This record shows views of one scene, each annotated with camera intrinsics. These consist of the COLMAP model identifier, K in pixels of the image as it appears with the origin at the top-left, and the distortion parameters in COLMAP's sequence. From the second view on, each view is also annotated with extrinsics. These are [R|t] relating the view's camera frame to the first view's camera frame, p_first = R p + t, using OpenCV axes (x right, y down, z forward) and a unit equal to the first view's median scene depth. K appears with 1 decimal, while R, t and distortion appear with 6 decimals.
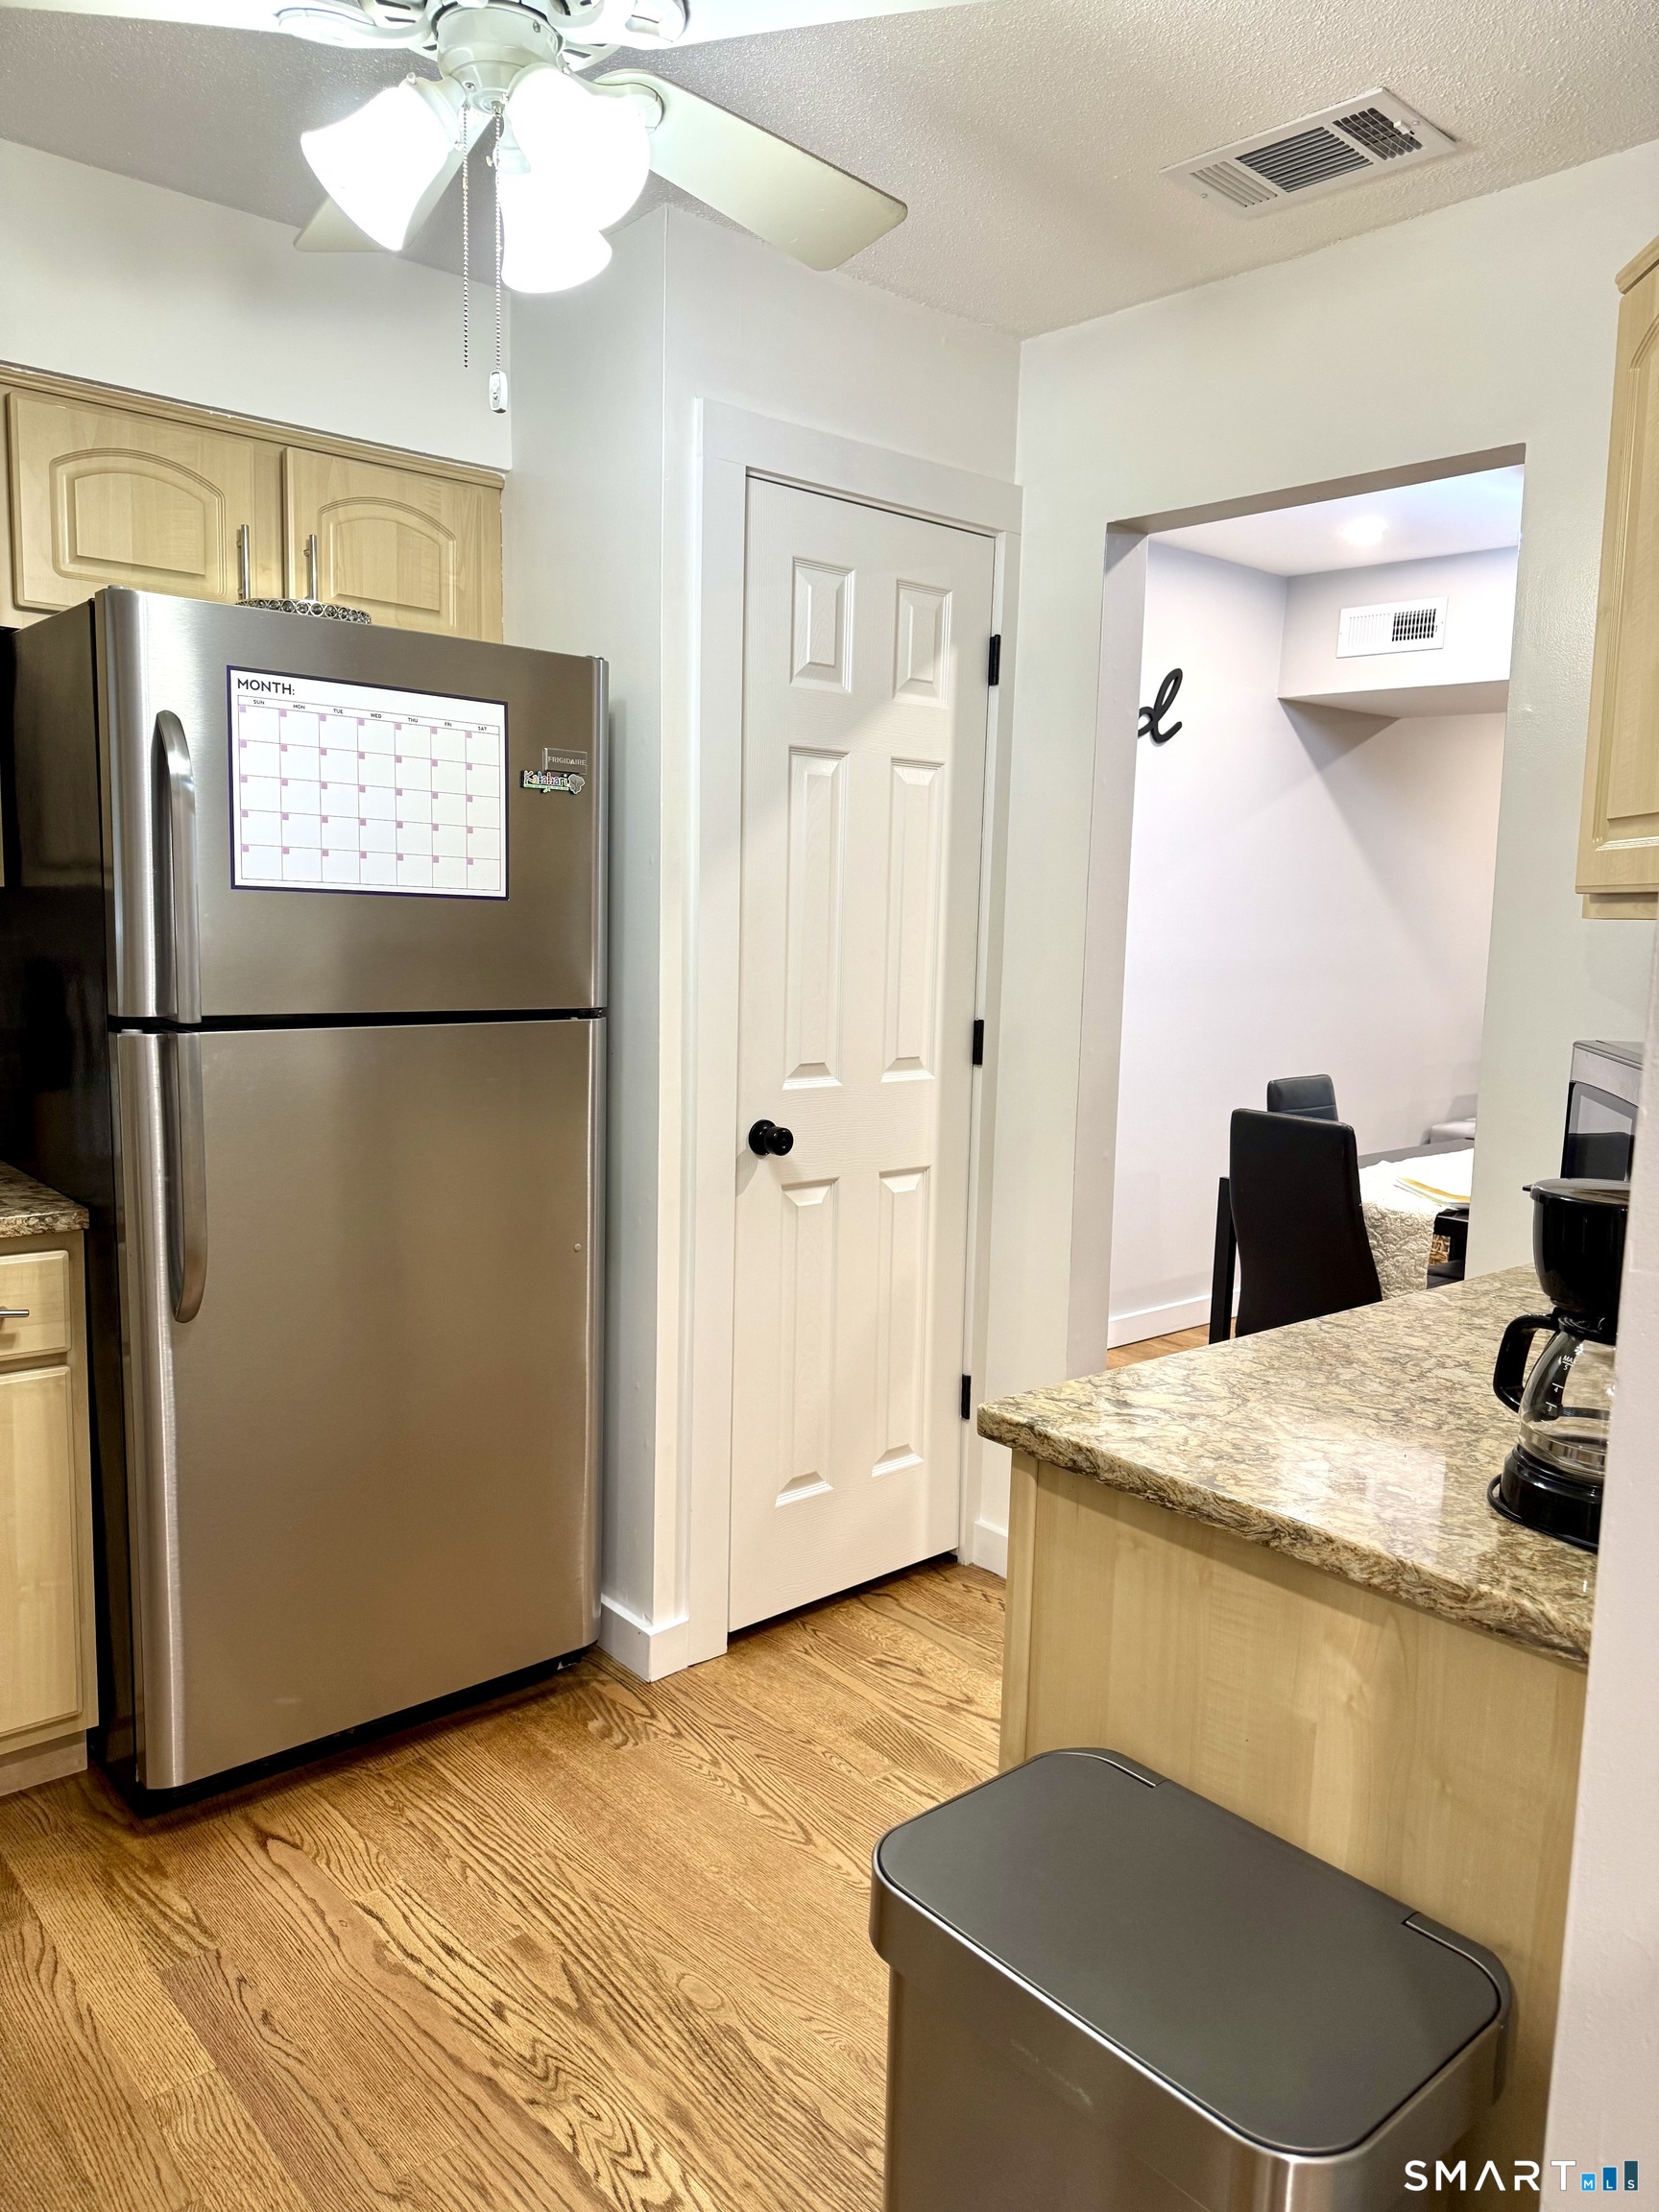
lens RADIAL K [[1548.1, 0, 827.0], [0, 1548.1, 1107.7], [0, 0, 1]] dist [0.021713, -0.036013]
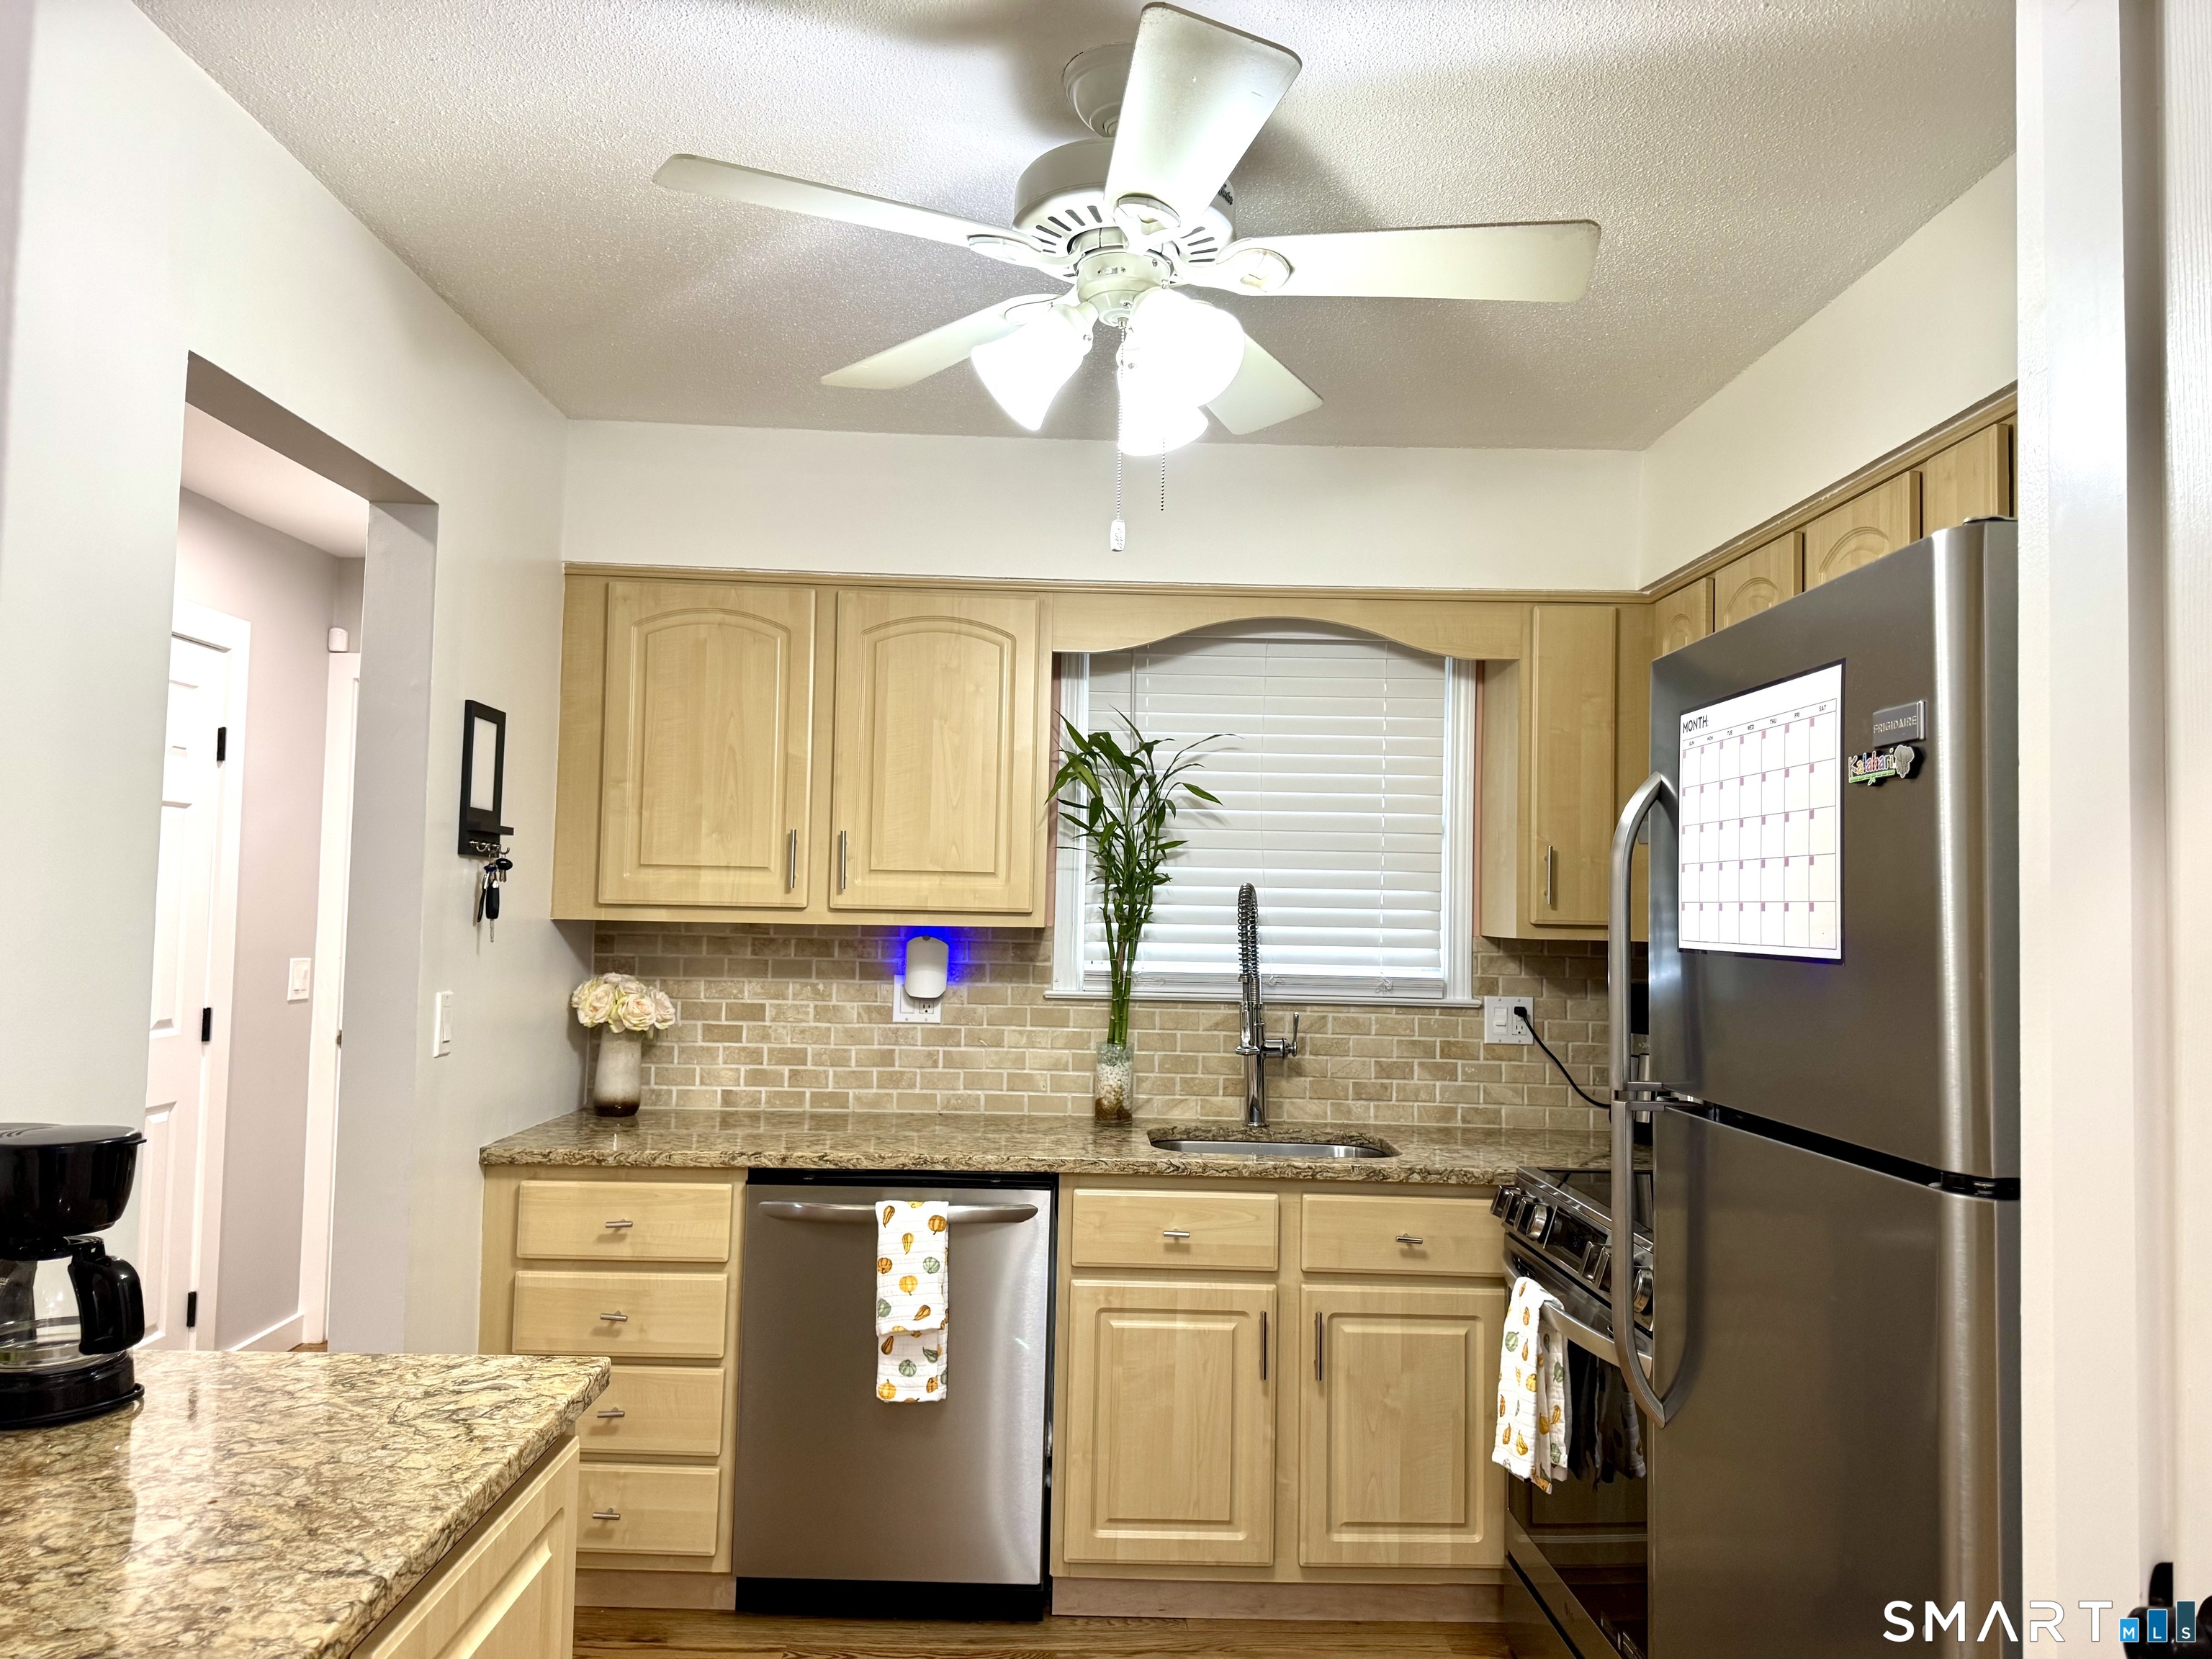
lens RADIAL K [[1548.1, 0, 1094.2], [0, 1548.1, 829.4], [0, 0, 1]] dist [0.021713, -0.036013]
pose [[-0.635412, -0.085158, -0.767464, 0.765583], [-0.134249, 0.990947, 0.001194, -0.243088], [0.760414, 0.103790, -0.641091, 1.905973]]
